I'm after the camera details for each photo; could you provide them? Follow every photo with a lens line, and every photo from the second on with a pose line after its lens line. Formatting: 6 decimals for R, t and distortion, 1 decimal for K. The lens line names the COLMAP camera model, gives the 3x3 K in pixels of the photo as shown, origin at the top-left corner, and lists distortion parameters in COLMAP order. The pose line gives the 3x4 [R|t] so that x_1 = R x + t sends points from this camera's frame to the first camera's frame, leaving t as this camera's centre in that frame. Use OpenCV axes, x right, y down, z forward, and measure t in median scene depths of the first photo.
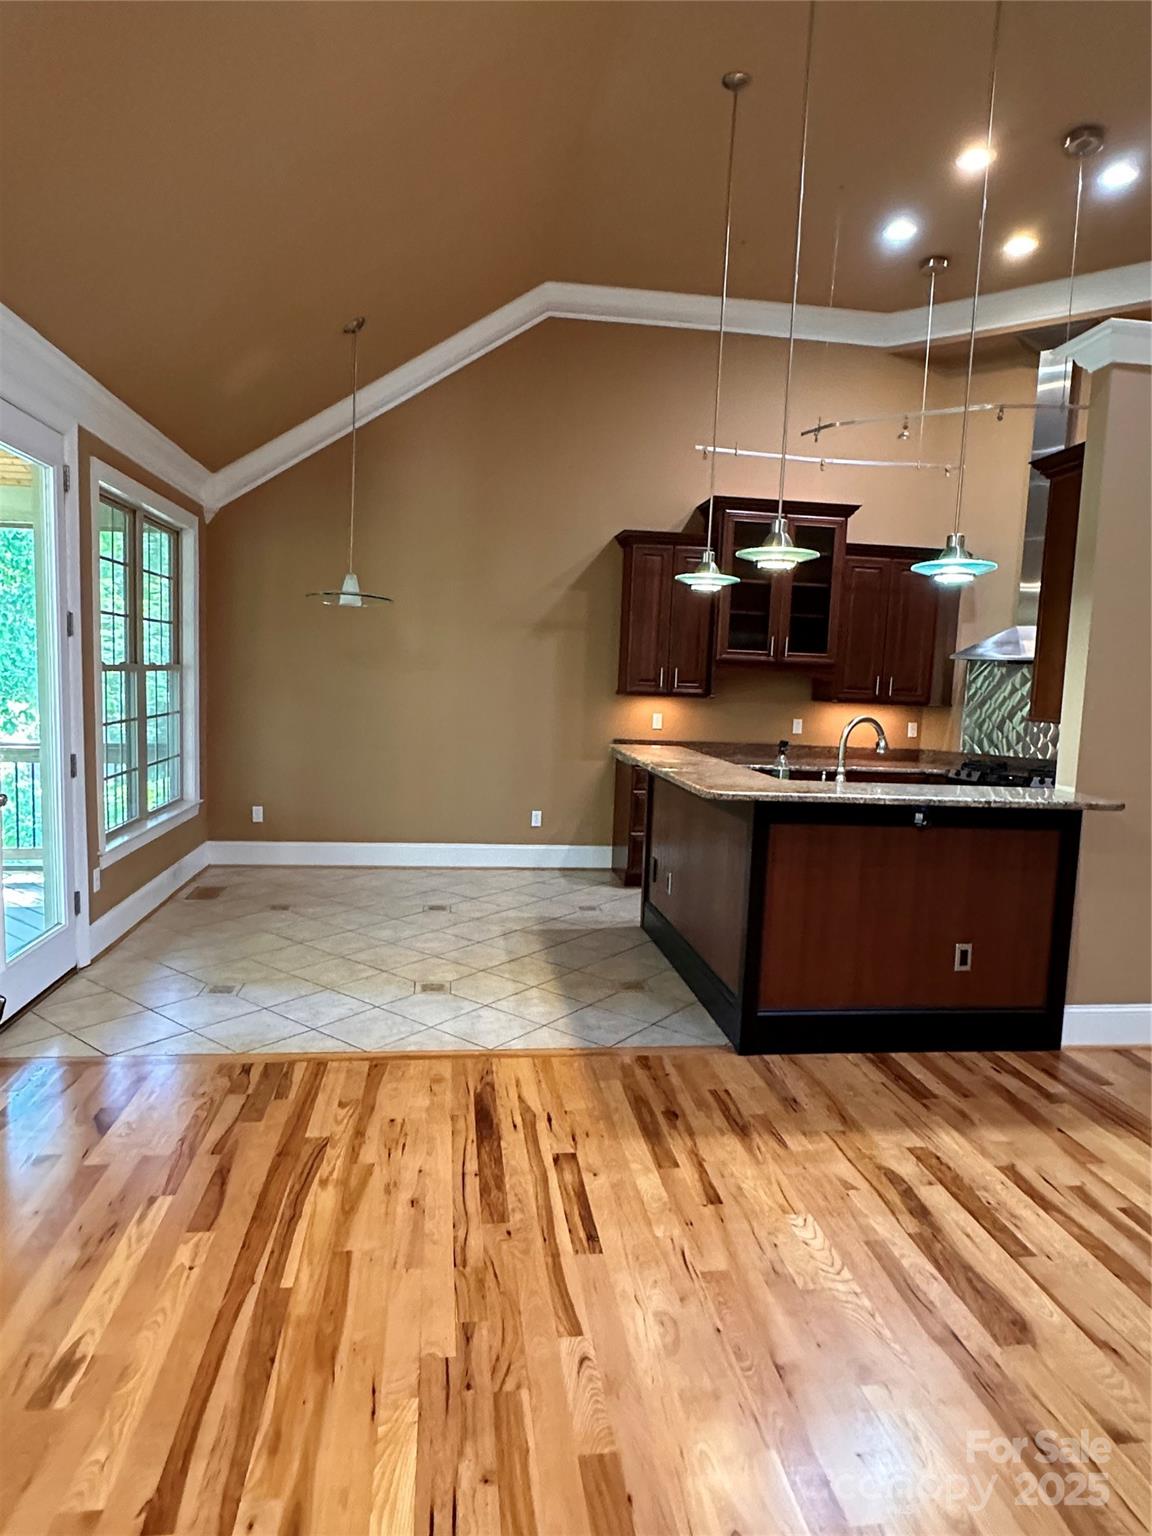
lens RADIAL K [[901.5, 0, 565.3], [0, 901.5, 757.7], [0, 0, 1]] dist [0.002535, -0.002474]
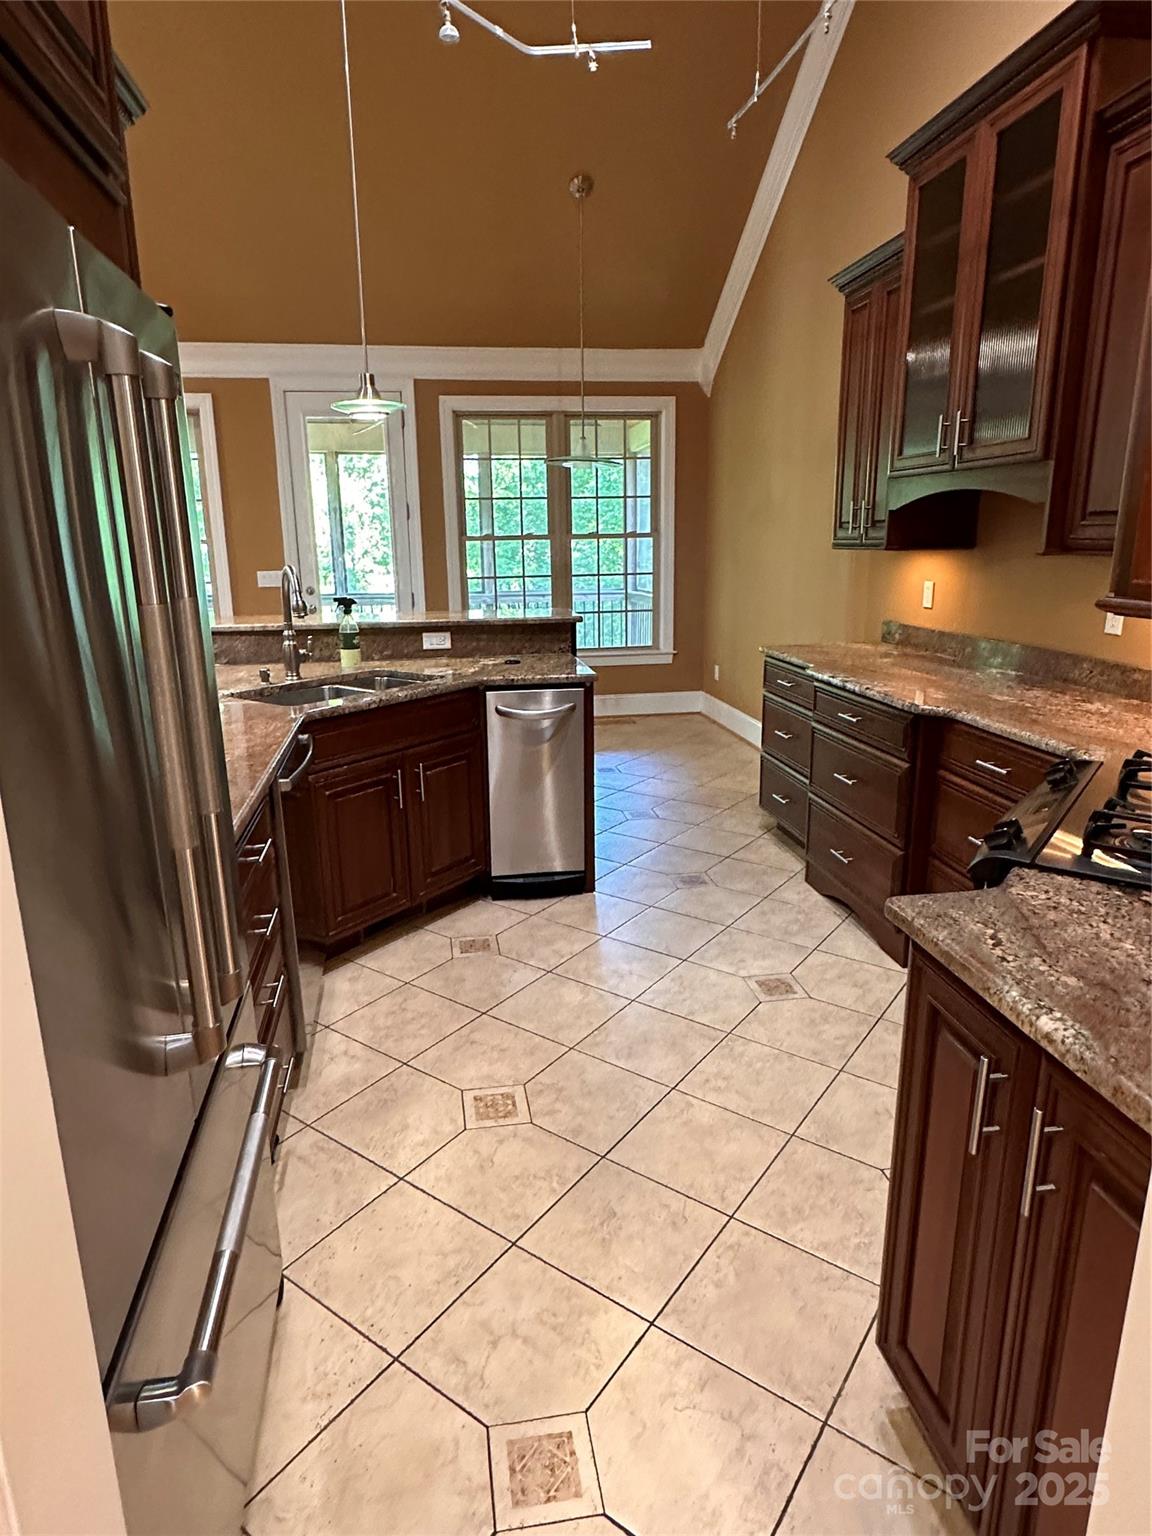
lens RADIAL K [[901.5, 0, 565.3], [0, 901.5, 757.7], [0, 0, 1]] dist [0.002535, -0.002474]
pose [[0.023353, 0.200652, -0.979384, 1.277970], [-0.075168, 0.977231, 0.198419, -0.065009], [0.996897, 0.068985, 0.037904, 1.392298]]
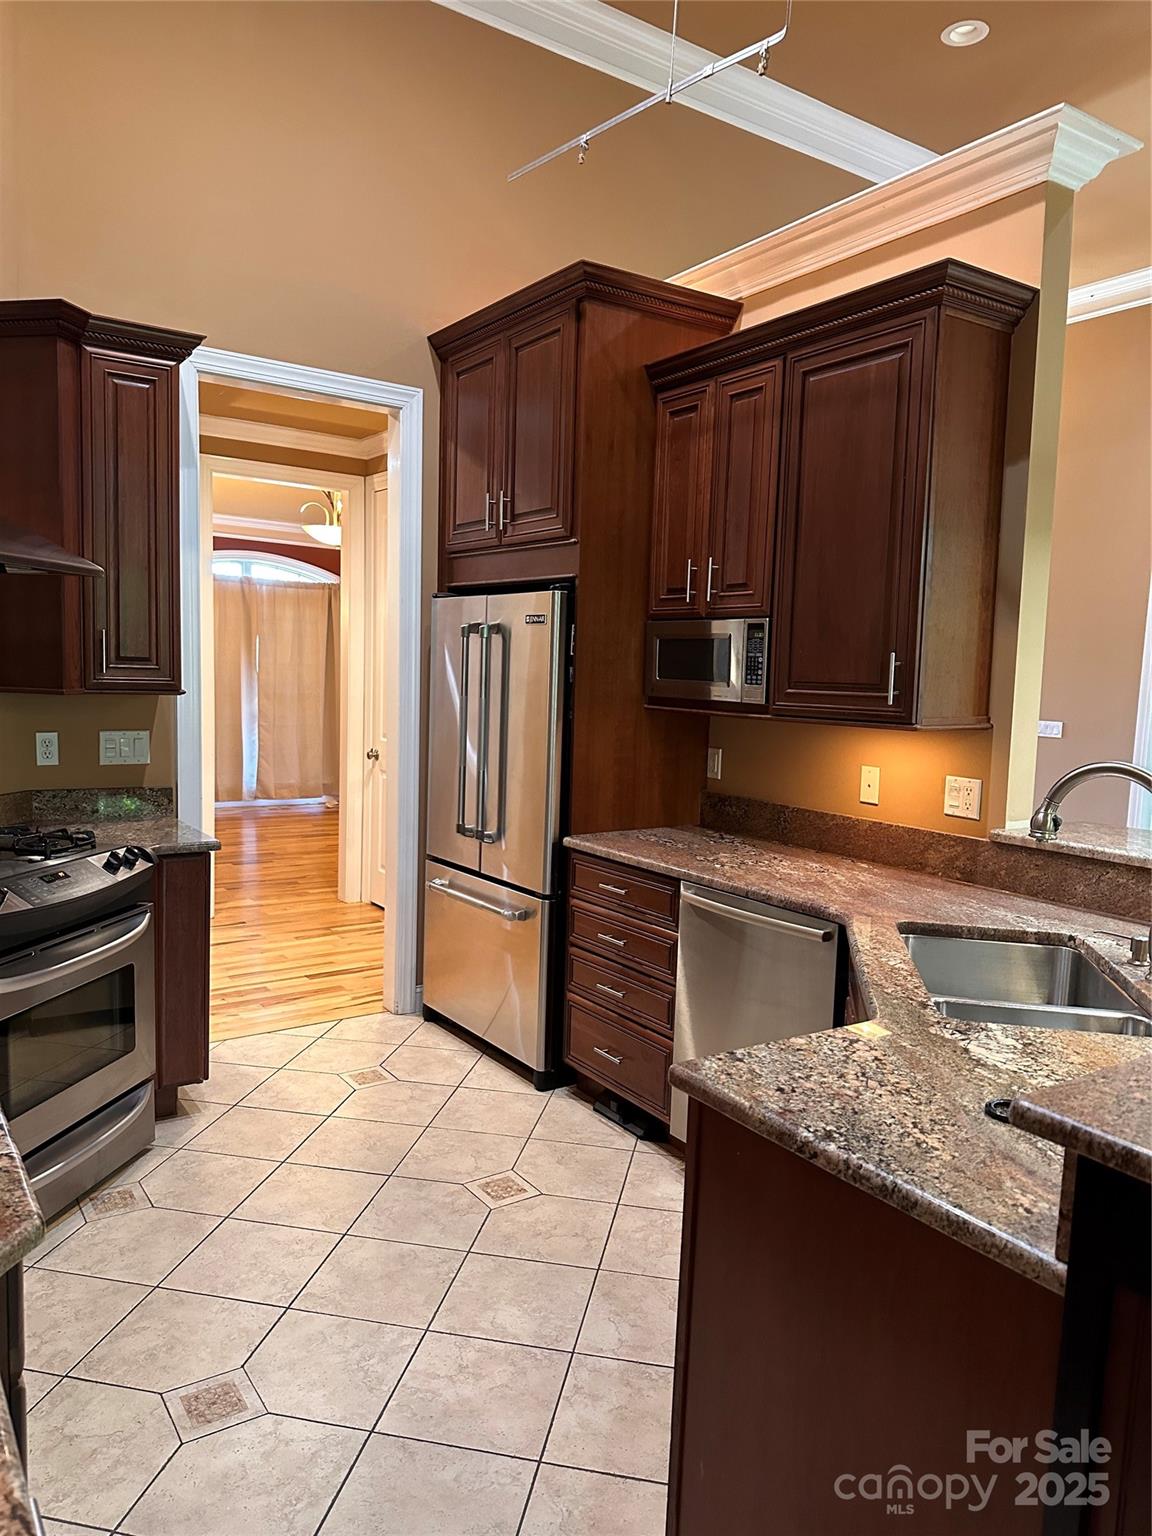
lens RADIAL K [[1066.7, 0, 566.1], [0, 1066.7, 772.1], [0, 0, 1]] dist [0.099726, -0.133027]
pose [[-0.444788, -0.147895, 0.883341, -0.016528], [0.029885, 0.983272, 0.179674, -0.163189], [-0.895137, 0.106315, -0.432928, 1.669906]]
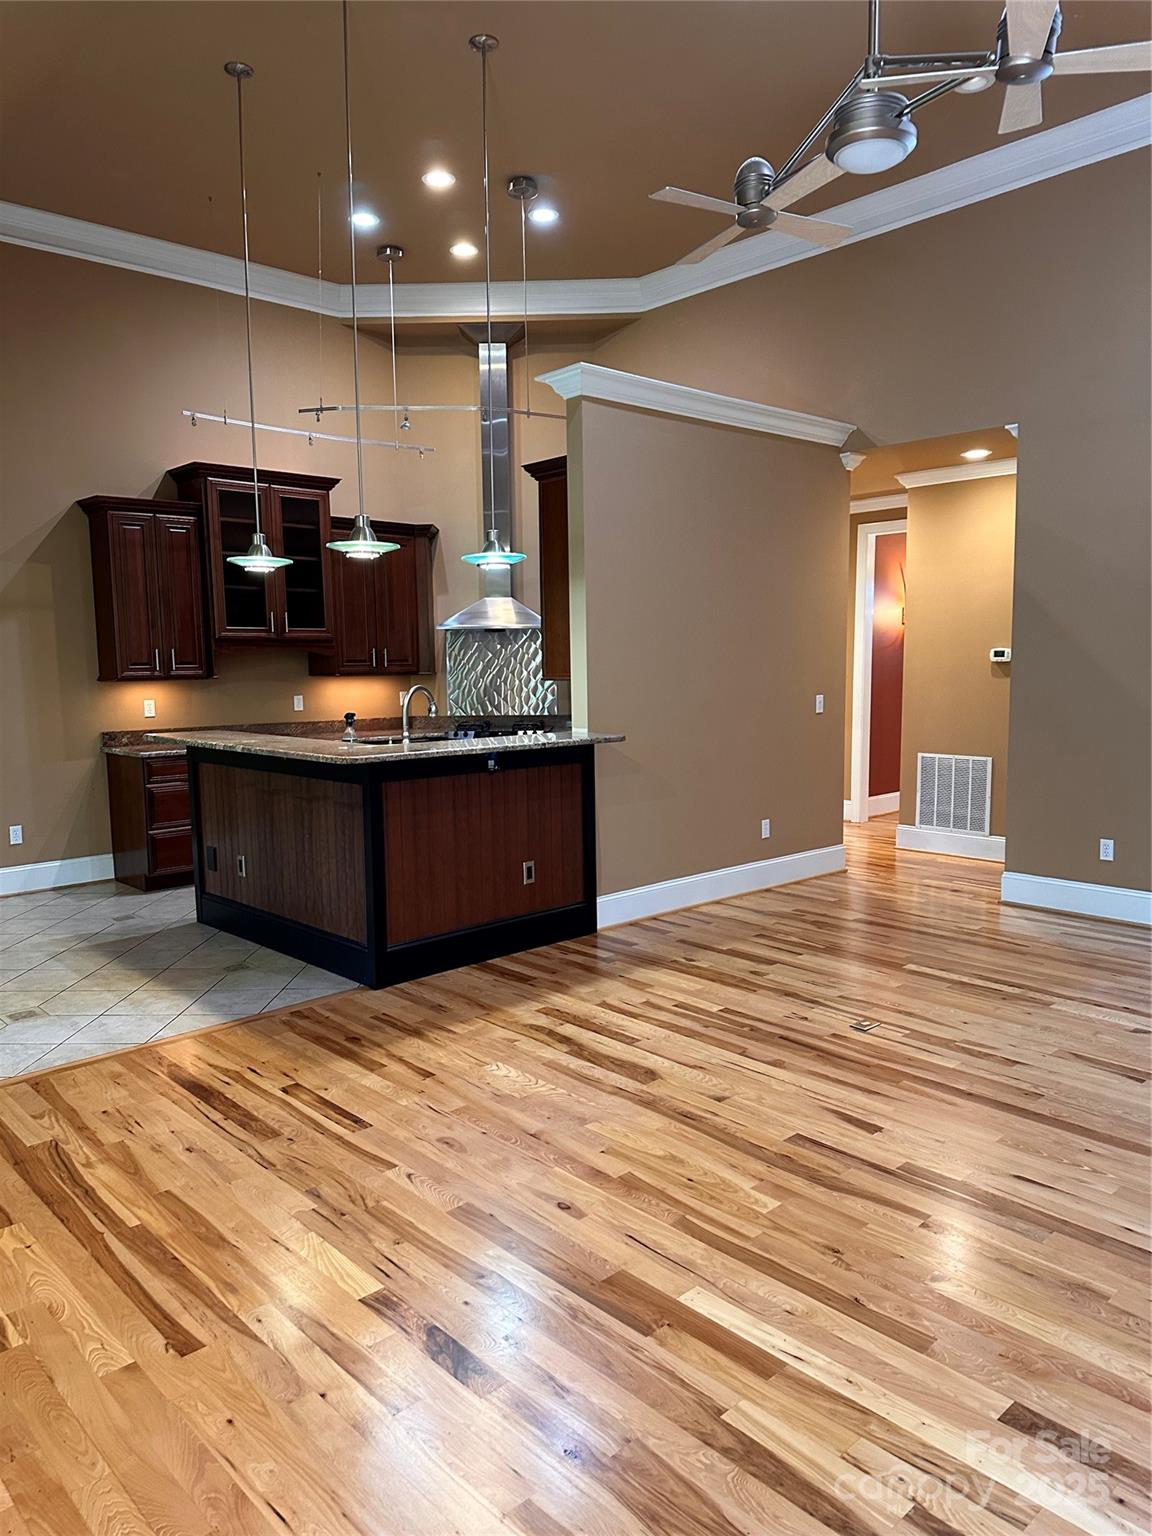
lens RADIAL K [[1066.7, 0, 566.1], [0, 1066.7, 772.1], [0, 0, 1]] dist [0.099726, -0.133027]
pose [[0.815545, -0.114002, 0.567353, -0.332358], [0.099667, 0.993424, 0.056349, 0.006237], [-0.570046, 0.010591, 0.821544, -0.235461]]
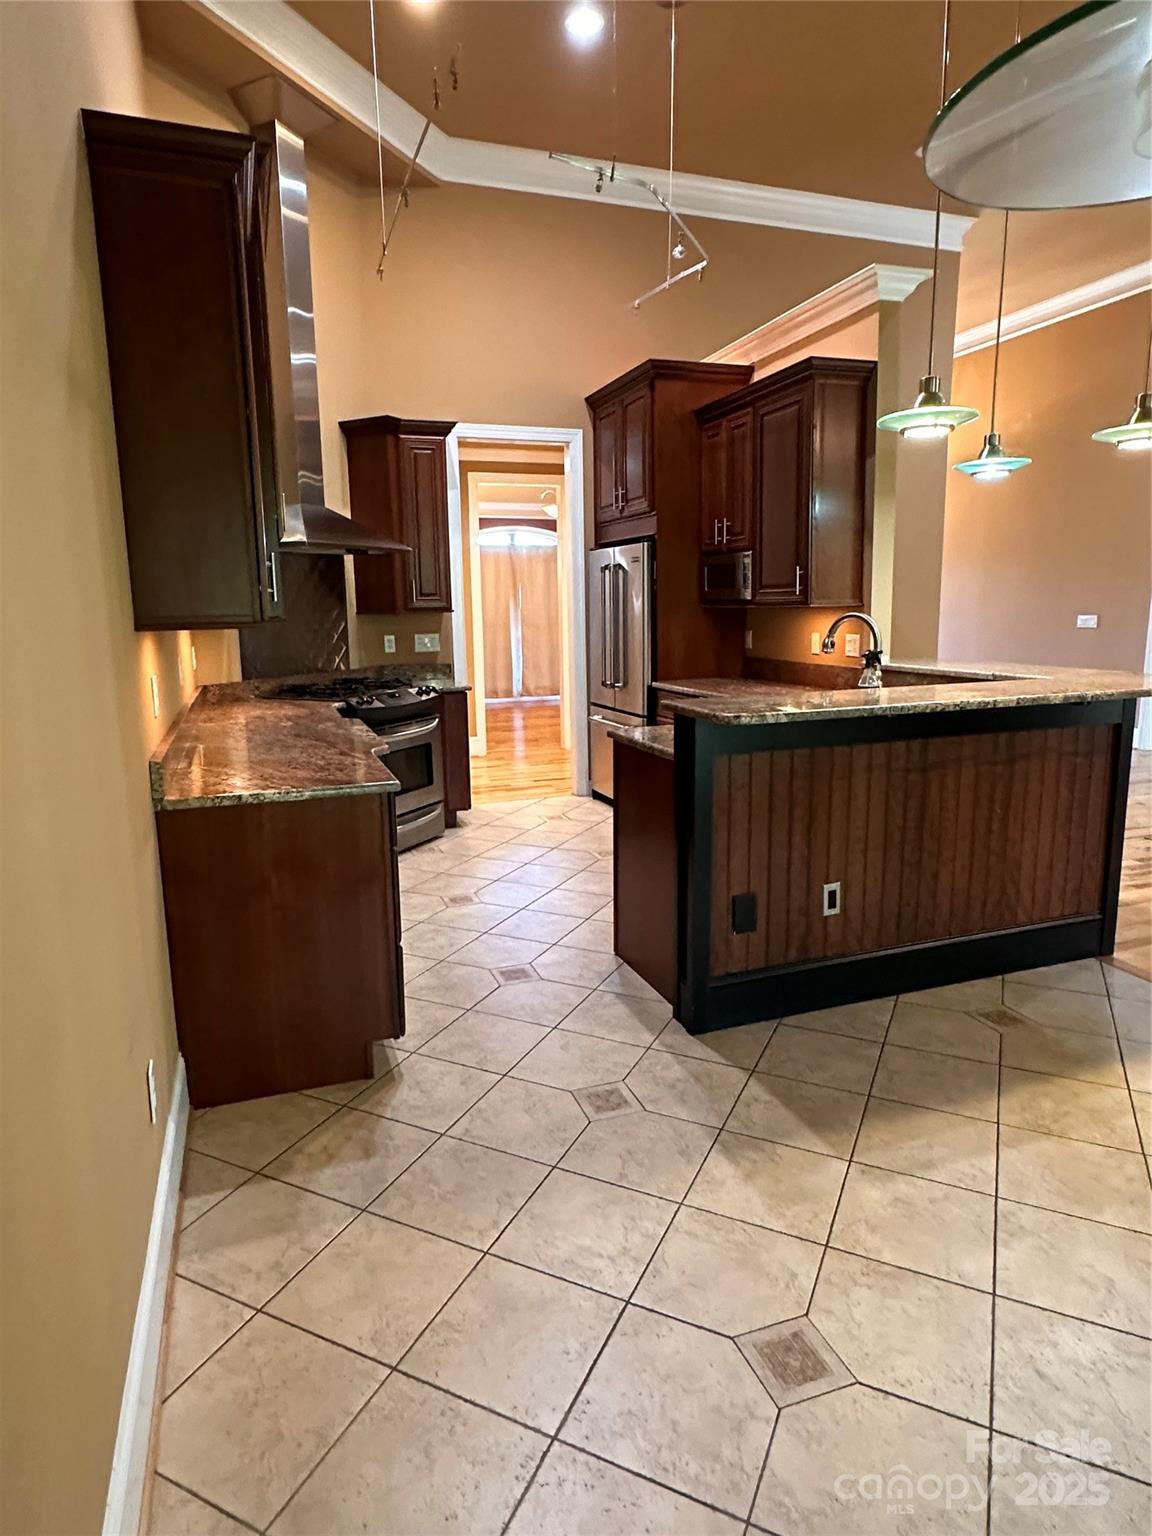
lens RADIAL K [[901.5, 0, 565.3], [0, 901.5, 757.7], [0, 0, 1]] dist [0.002535, -0.002474]
pose [[-0.204391, -0.205193, 0.957142, -0.570540], [0.096035, 0.968863, 0.228213, -0.159202], [-0.974167, 0.138564, -0.178321, 1.673684]]
